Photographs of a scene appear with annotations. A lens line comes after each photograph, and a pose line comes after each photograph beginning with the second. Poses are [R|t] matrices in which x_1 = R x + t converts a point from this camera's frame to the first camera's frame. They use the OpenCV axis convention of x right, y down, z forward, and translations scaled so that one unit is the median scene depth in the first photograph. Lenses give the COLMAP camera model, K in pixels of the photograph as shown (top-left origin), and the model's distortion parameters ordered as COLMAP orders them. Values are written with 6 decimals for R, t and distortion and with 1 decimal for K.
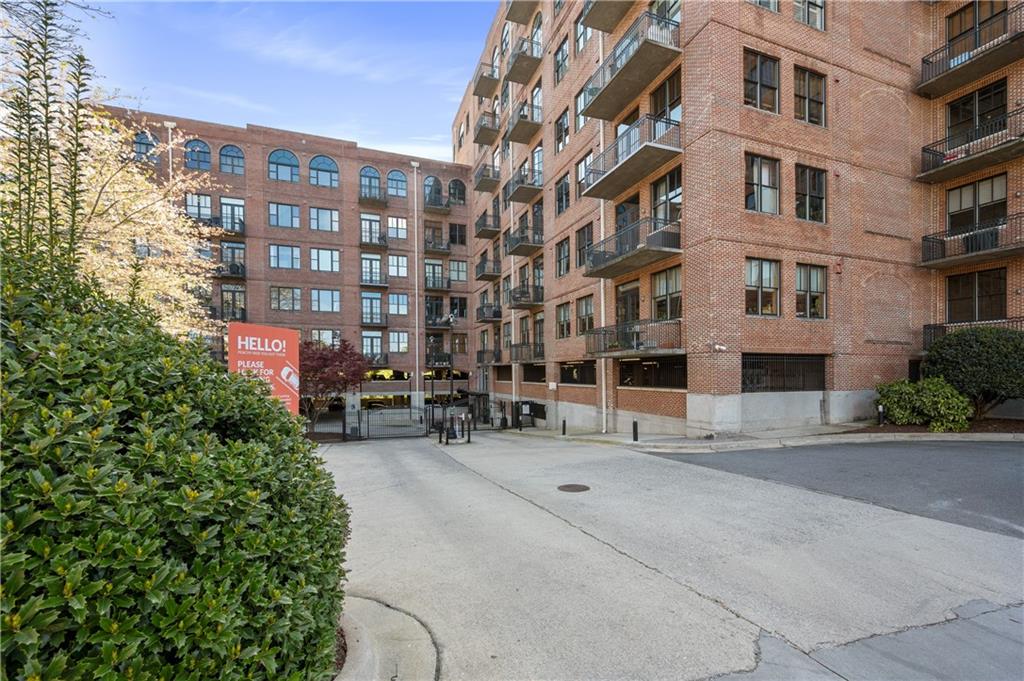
lens RADIAL K [[431.9, 0, 512.9], [0, 431.9, 375.7], [0, 0, 1]] dist [0.000096, -0.000076]
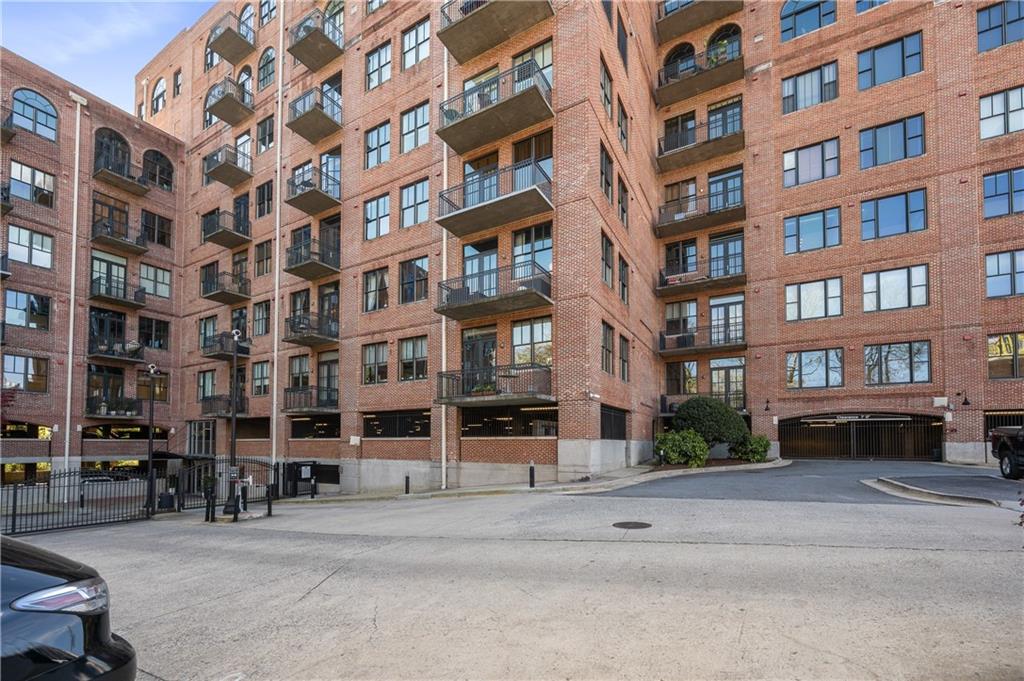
lens RADIAL K [[431.9, 0, 514.5], [0, 431.9, 430.0], [0, 0, 1]] dist [0.000096, -0.000076]
pose [[0.759130, 0.026701, 0.650391, -0.212596], [-0.000755, 0.999194, -0.040140, 0.036365], [-0.650938, 0.029980, 0.758539, 0.173432]]
